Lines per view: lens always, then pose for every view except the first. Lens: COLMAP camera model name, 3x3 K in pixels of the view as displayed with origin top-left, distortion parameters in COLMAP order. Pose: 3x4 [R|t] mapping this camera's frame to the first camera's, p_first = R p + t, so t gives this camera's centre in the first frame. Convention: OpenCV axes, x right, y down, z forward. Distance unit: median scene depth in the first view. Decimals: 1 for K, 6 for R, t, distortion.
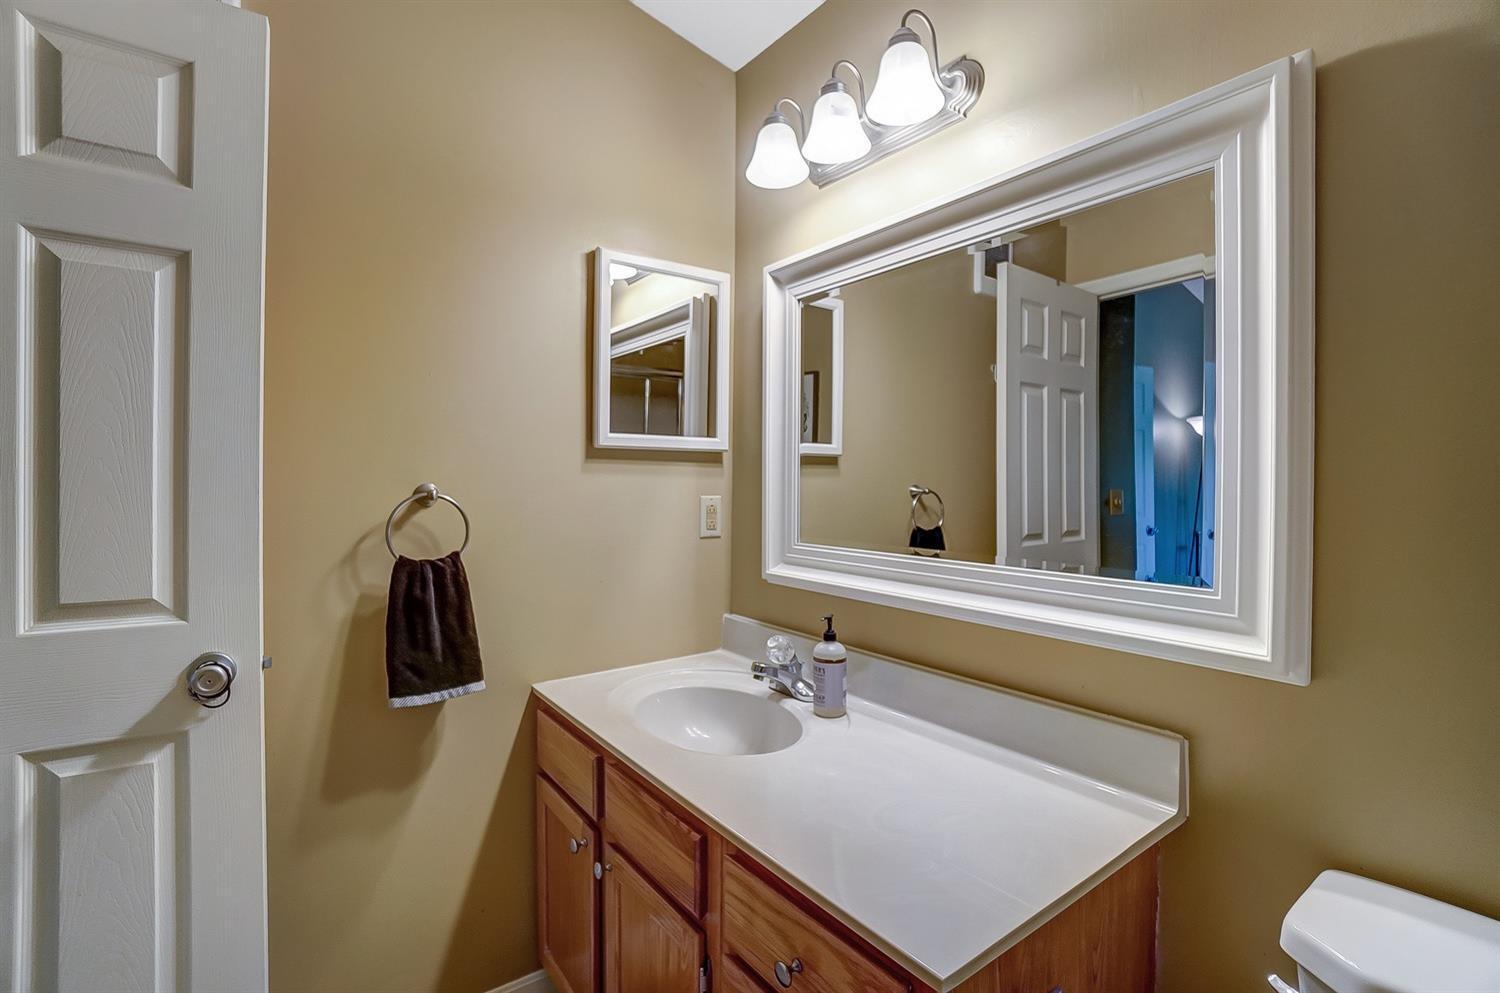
lens RADIAL K [[689.3, 0, 725.3], [0, 689.3, 465.7], [0, 0, 1]] dist [-0.051850, 0.020469]
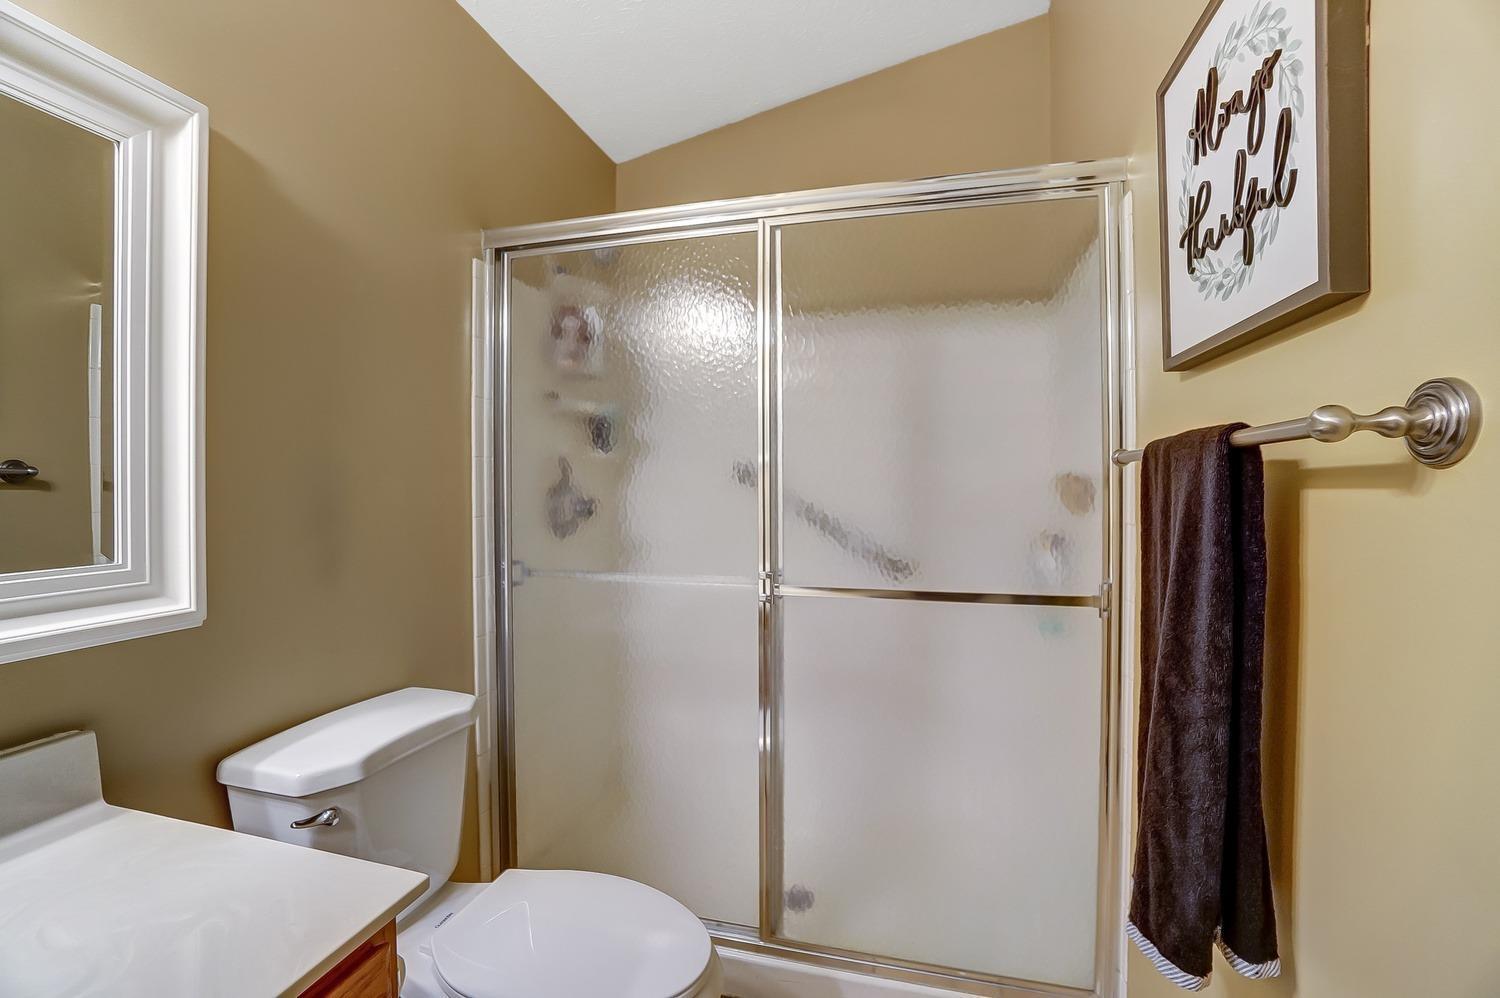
lens RADIAL K [[660.3, 0, 740.0], [0, 660.3, 487.4], [0, 0, 1]] dist [-0.057838, 0.018685]
pose [[-0.635847, 0.008624, 0.771767, -0.597770], [-0.002609, 0.999908, -0.013323, 0.082780], [-0.771811, -0.010485, -0.635766, 0.893935]]
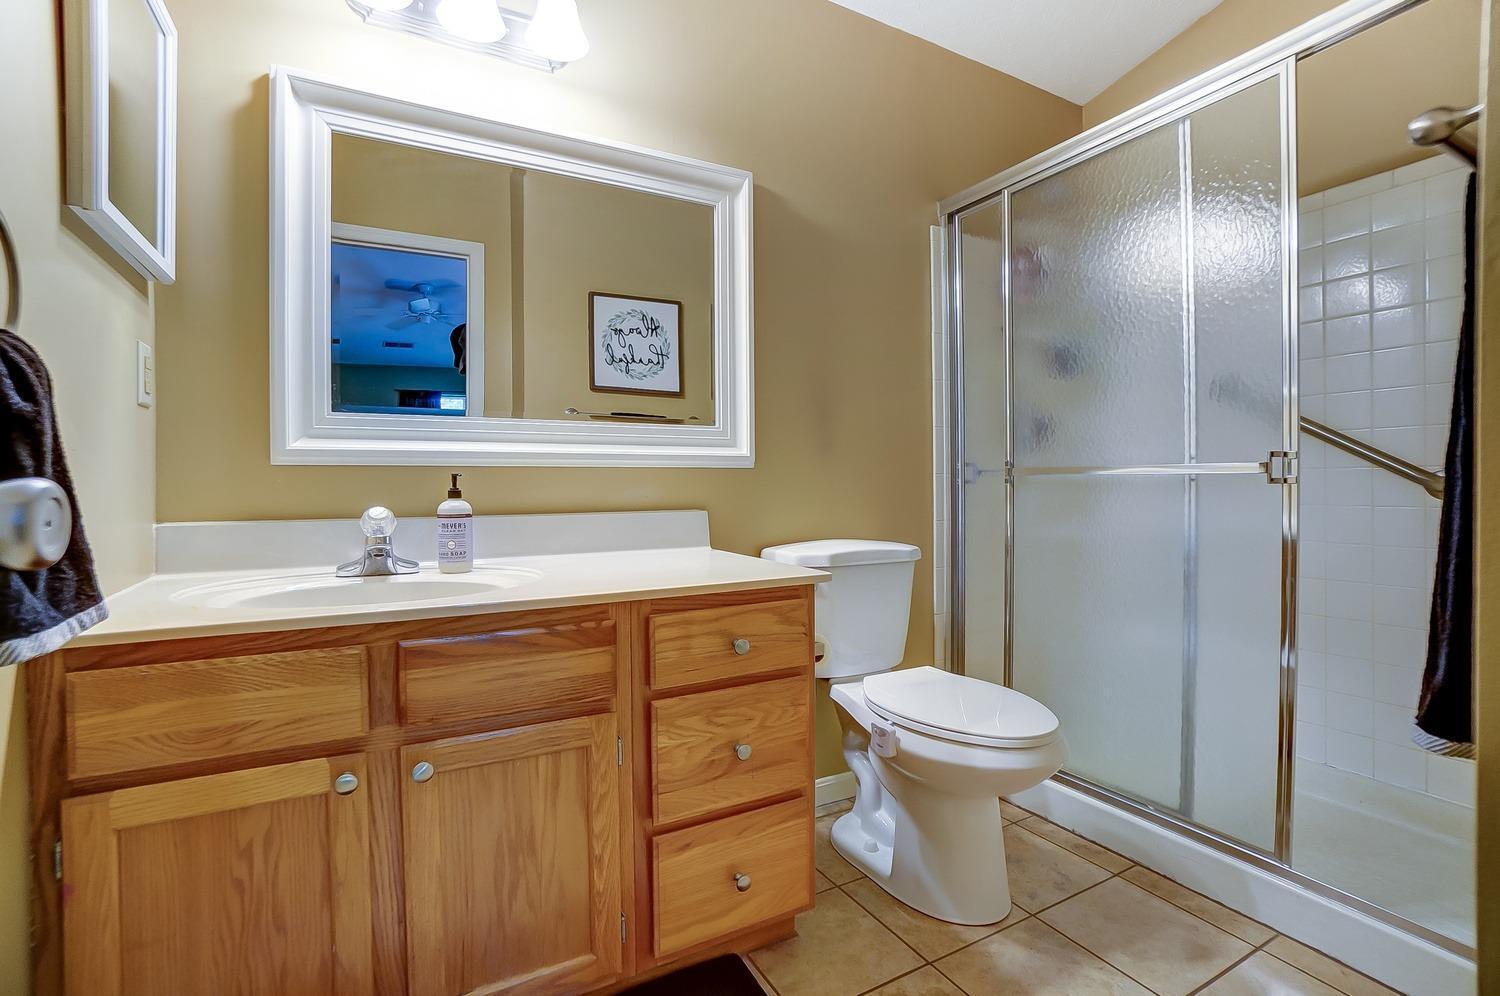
lens RADIAL K [[660.3, 0, 740.0], [0, 660.3, 486.4], [0, 0, 1]] dist [-0.057838, 0.018685]
pose [[0.116749, -0.002788, 0.993158, -1.124439], [-0.007859, 0.999962, 0.003731, 0.348432], [-0.993130, -0.008241, 0.116722, 0.721999]]
